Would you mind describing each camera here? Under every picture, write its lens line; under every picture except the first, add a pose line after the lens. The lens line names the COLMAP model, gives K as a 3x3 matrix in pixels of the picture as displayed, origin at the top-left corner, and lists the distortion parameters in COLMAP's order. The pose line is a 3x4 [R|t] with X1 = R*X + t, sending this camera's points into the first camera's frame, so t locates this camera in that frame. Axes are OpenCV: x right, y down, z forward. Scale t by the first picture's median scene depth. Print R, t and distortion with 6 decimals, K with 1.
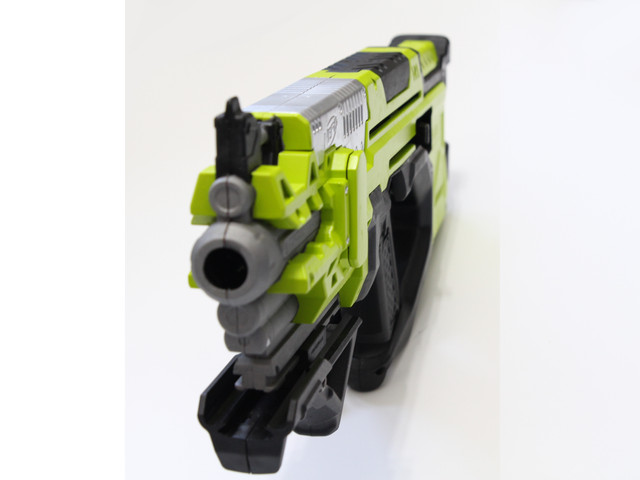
lens RADIAL K [[1405.8, 0, 320.0], [0, 1405.8, 240.0], [0, 0, 1]] dist [-0.012895, -0.066939]
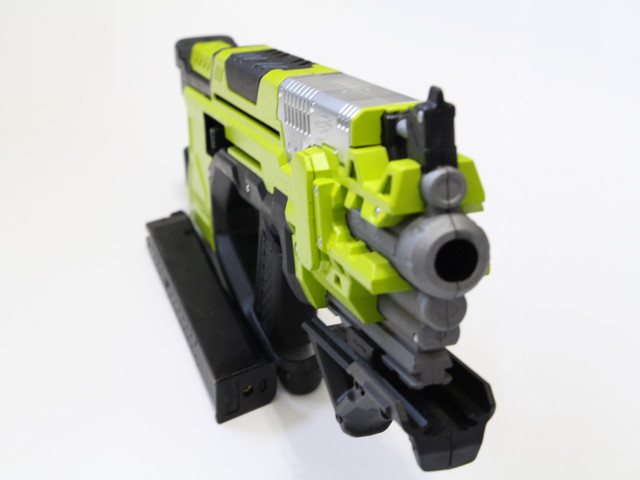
lens RADIAL K [[1405.8, 0, 320.0], [0, 1405.8, 240.0], [0, 0, 1]] dist [-0.012895, -0.066939]
pose [[0.884195, -0.182634, 0.429936, -0.560065], [0.186702, 0.981858, 0.033121, -0.043026], [-0.428185, 0.050985, 0.902252, 0.155760]]
